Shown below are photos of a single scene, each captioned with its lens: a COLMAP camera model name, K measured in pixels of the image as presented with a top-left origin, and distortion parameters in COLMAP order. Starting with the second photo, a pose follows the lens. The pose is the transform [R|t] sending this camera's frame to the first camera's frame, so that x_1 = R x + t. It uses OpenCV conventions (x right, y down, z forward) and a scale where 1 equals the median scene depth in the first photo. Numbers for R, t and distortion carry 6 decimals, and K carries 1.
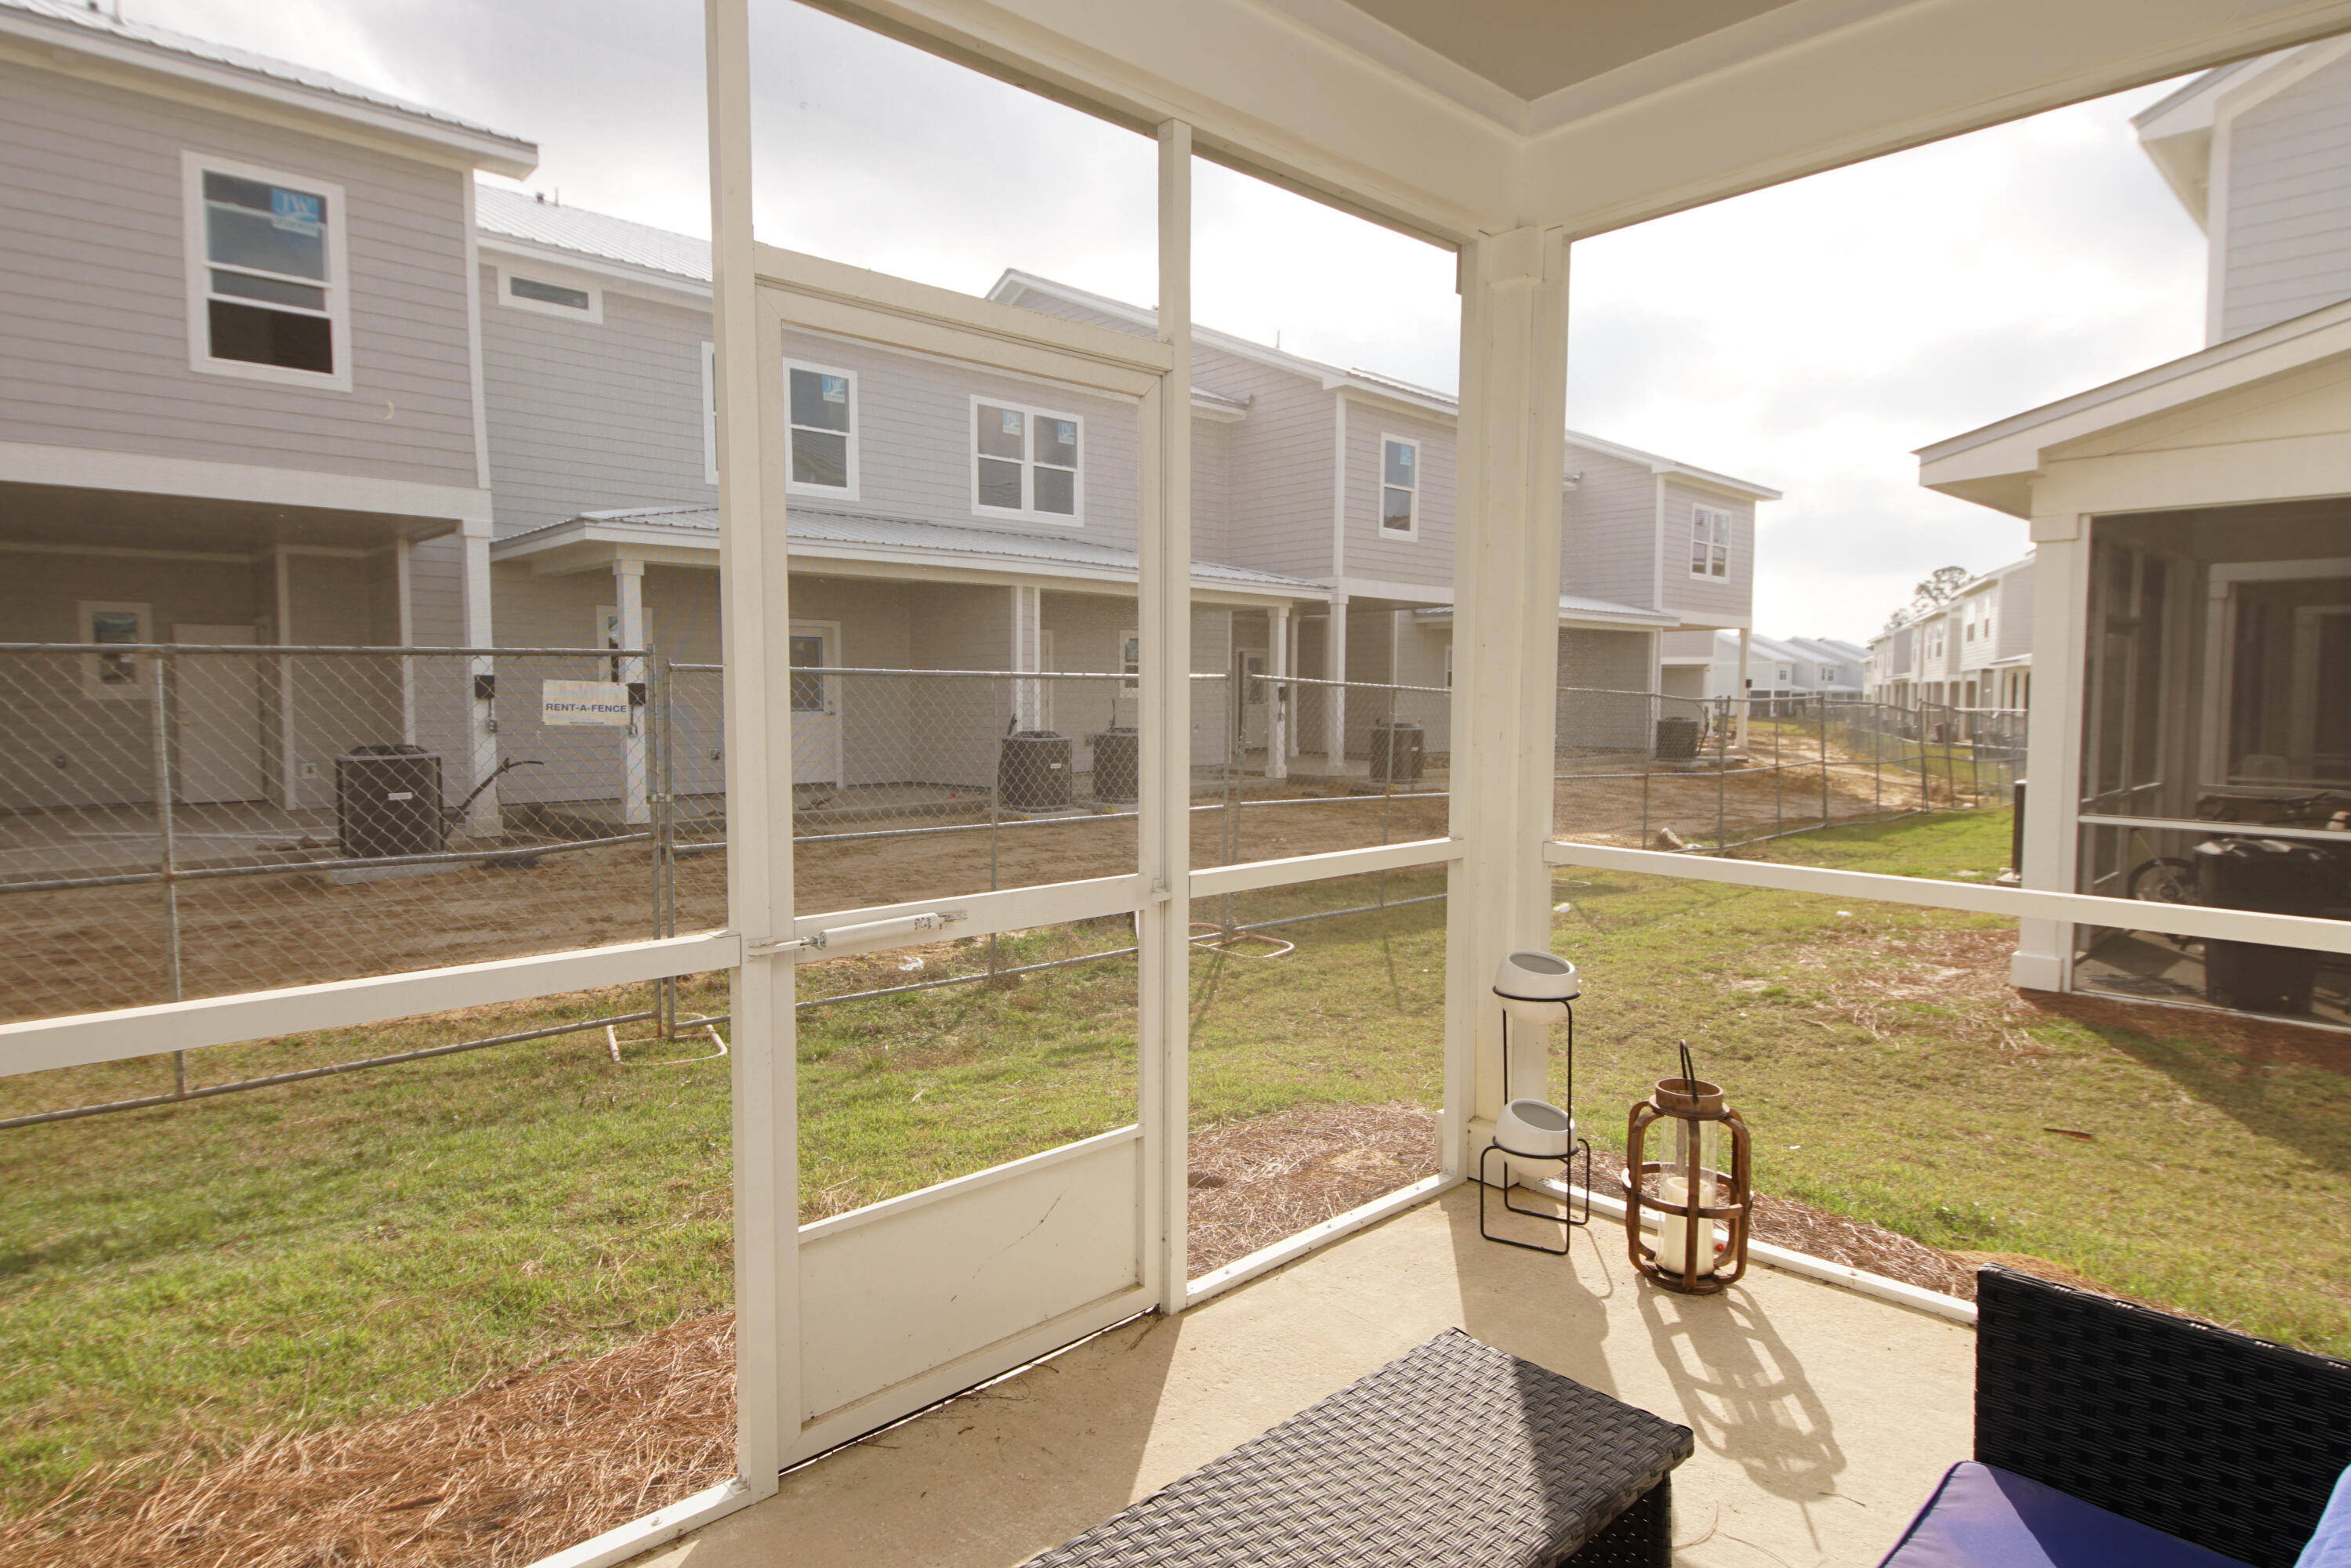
lens RADIAL K [[1259.7, 0, 1156.5], [0, 1259.7, 769.0], [0, 0, 1]] dist [0.038446, -0.034824]
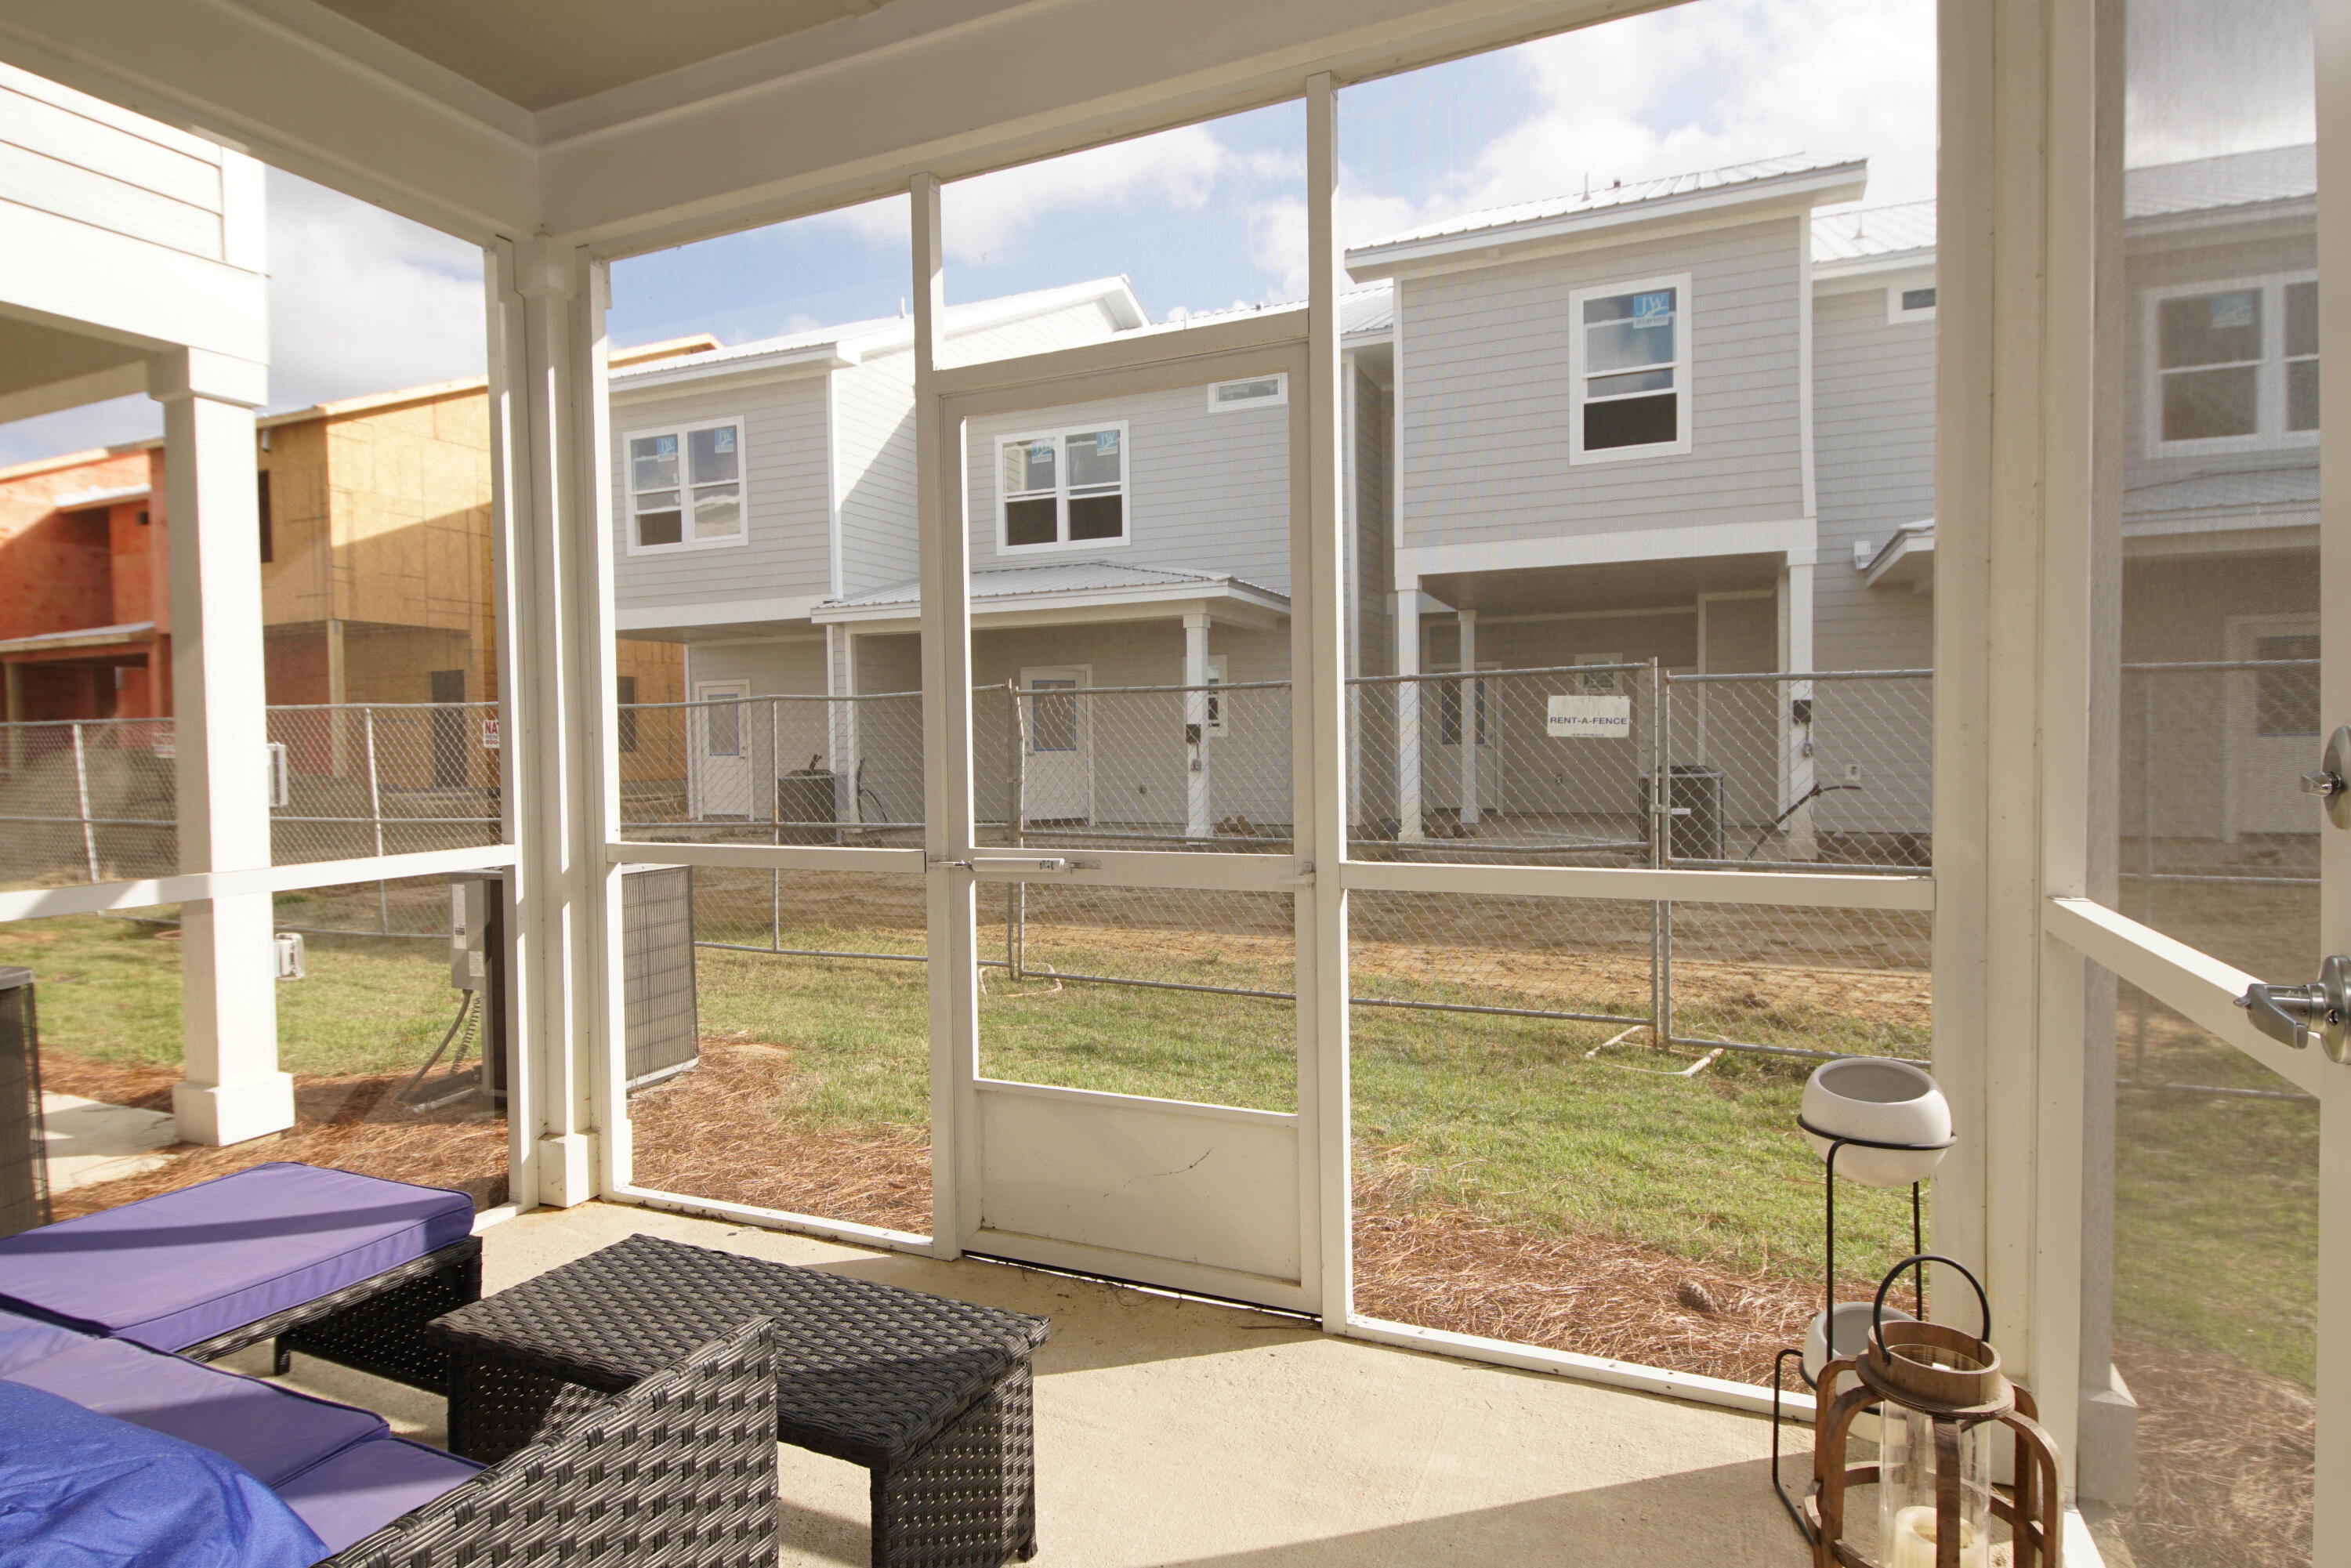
lens RADIAL K [[1259.7, 0, 1156.5], [0, 1259.7, 769.0], [0, 0, 1]] dist [0.038446, -0.034824]
pose [[0.406077, 0.015604, -0.913706, 0.208465], [-0.042808, 0.999081, -0.001963, 0.005975], [0.912836, 0.039911, 0.406372, 0.126019]]
